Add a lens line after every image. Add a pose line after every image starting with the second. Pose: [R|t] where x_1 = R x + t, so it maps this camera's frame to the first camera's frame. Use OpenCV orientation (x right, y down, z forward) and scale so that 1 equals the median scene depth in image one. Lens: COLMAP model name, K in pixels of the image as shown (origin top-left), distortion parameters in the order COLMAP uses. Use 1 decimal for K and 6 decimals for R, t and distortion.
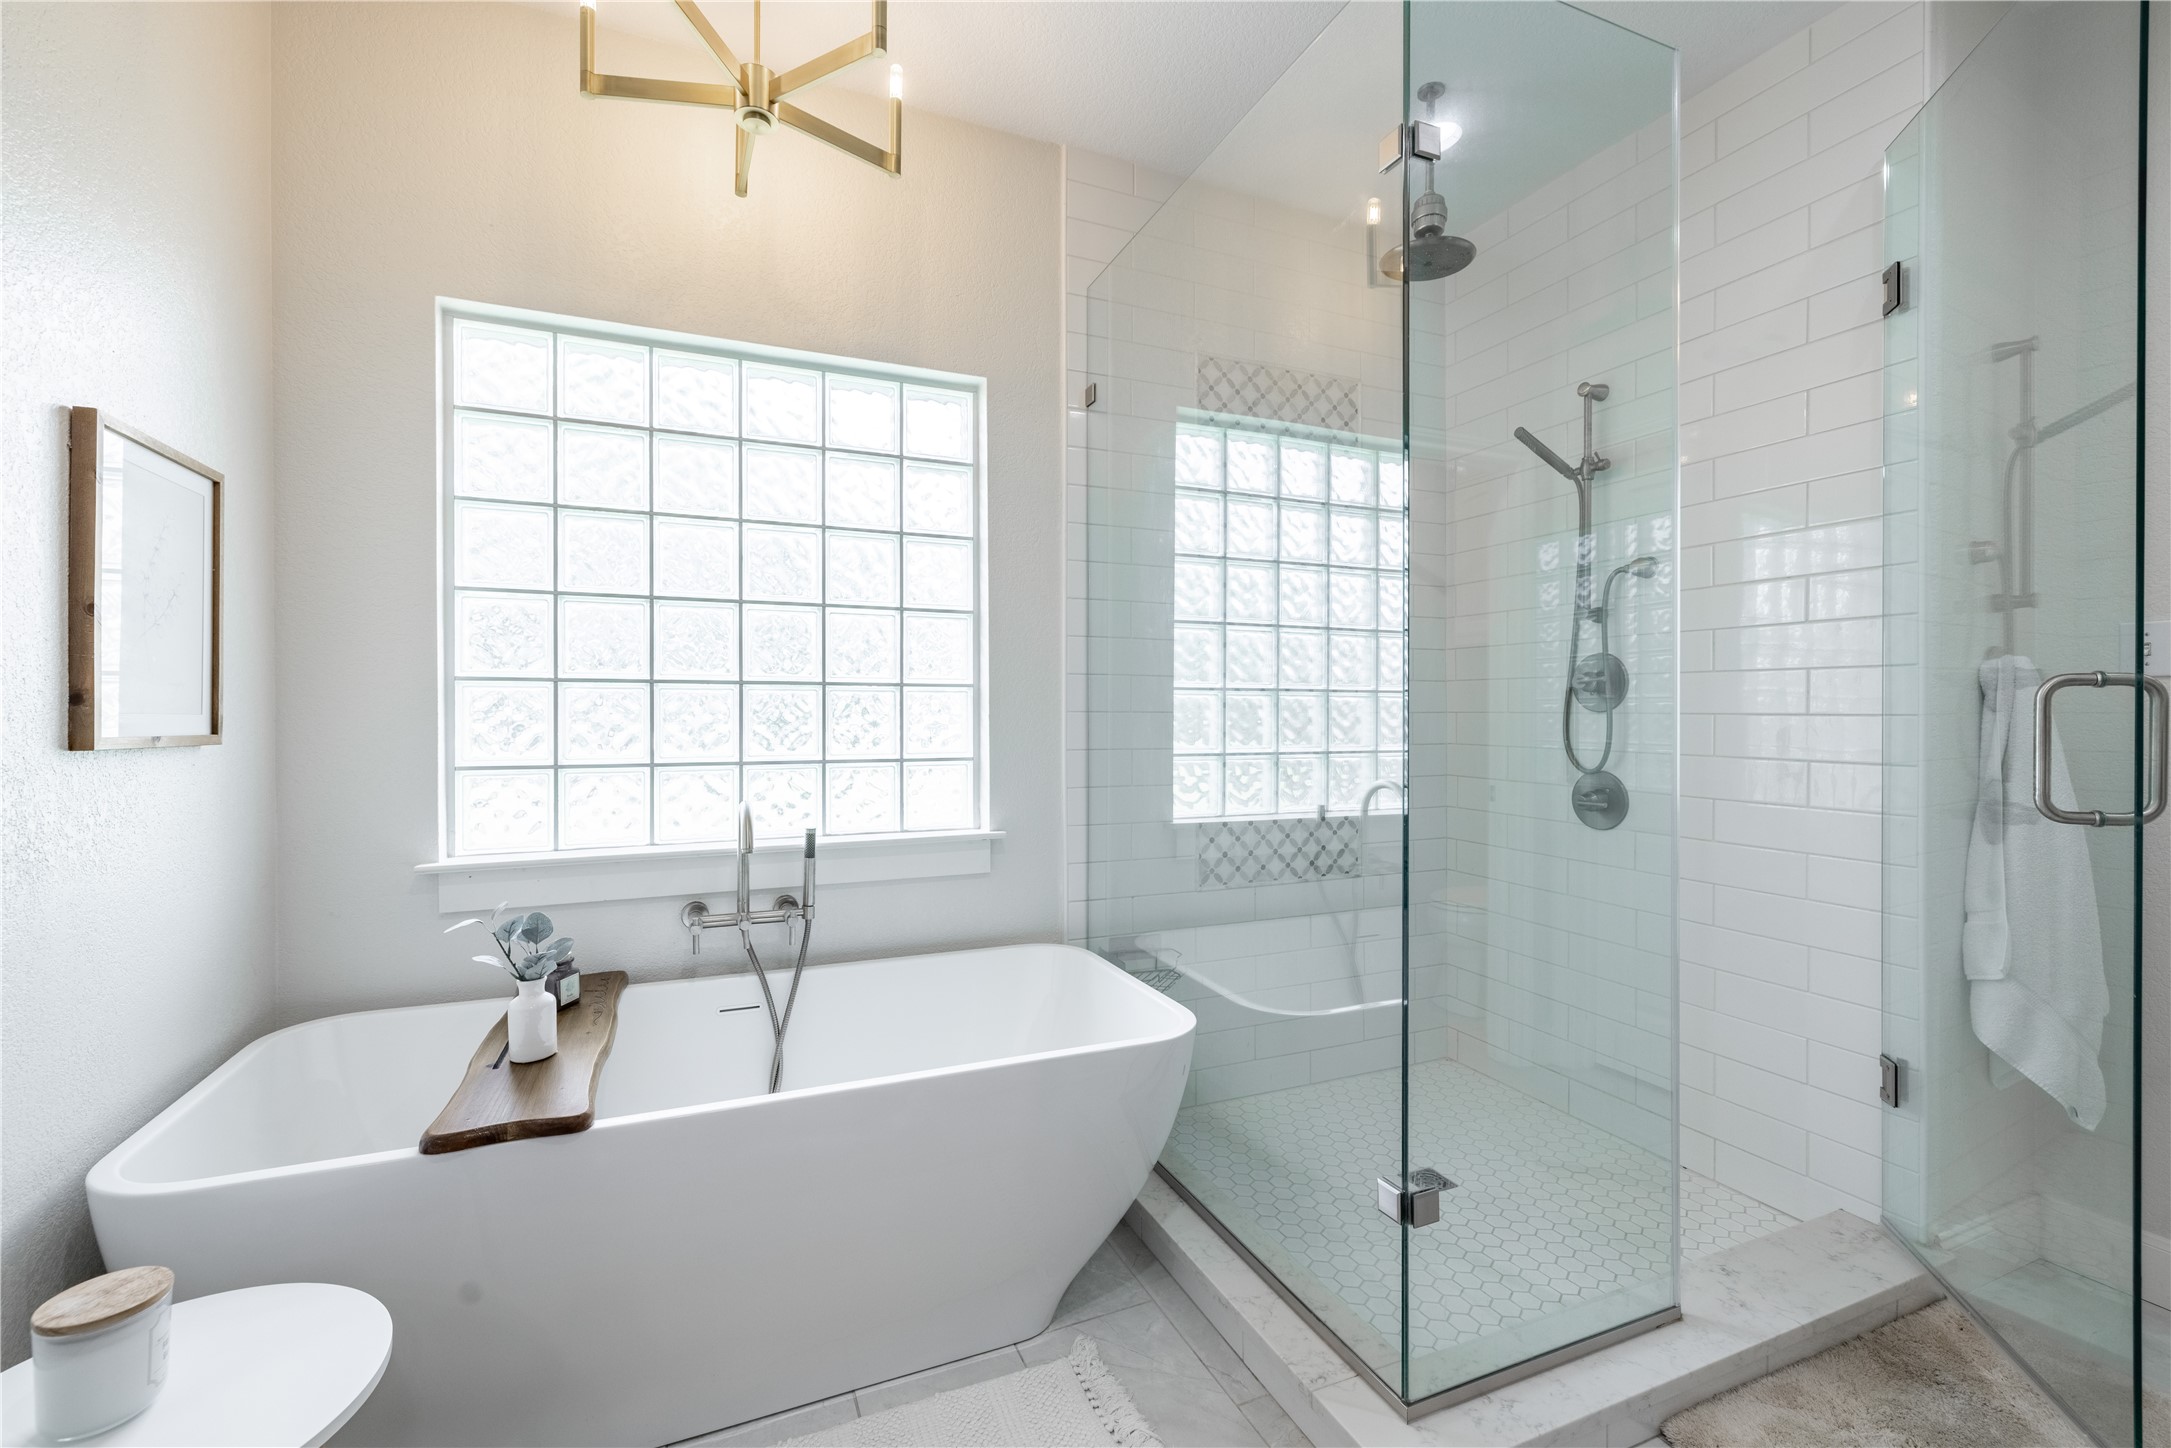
lens RADIAL K [[900.6, 0, 1080.3], [0, 900.6, 720.7], [0, 0, 1]] dist [0.000152, -0.000136]
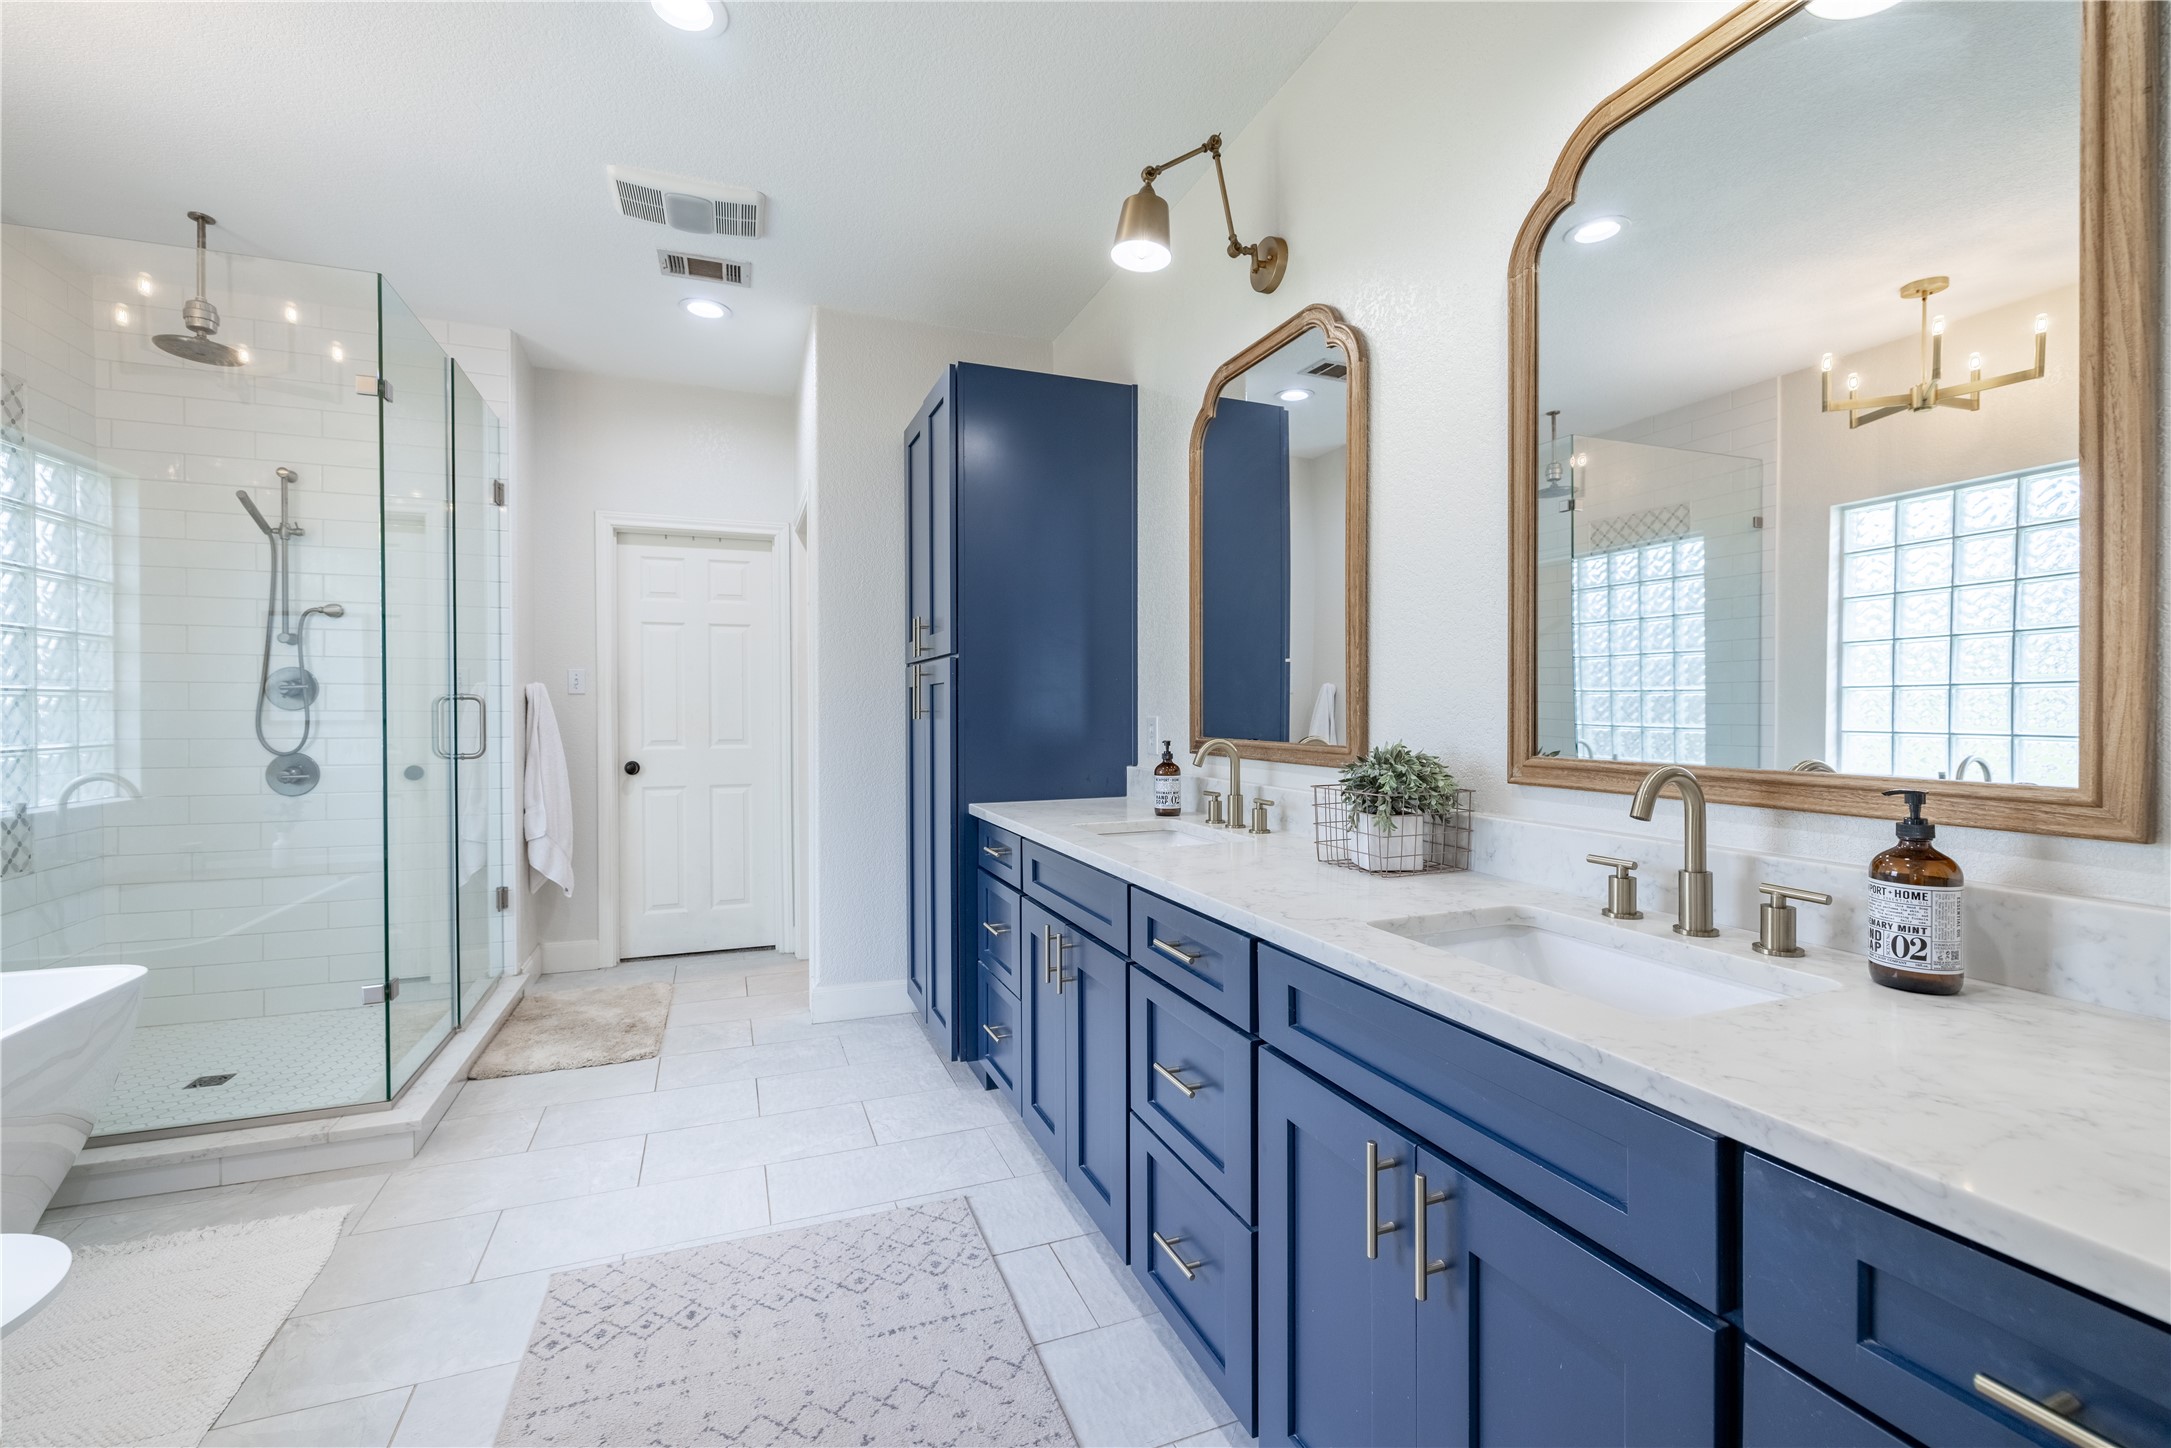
lens RADIAL K [[940.4, 0, 1084.7], [0, 940.4, 712.9], [0, 0, 1]] dist [-0.000359, -0.000180]
pose [[0.037784, -0.010466, 0.999231, -0.808439], [0.004344, 0.999937, 0.010309, -0.014741], [-0.999277, 0.003951, 0.037827, -0.255948]]
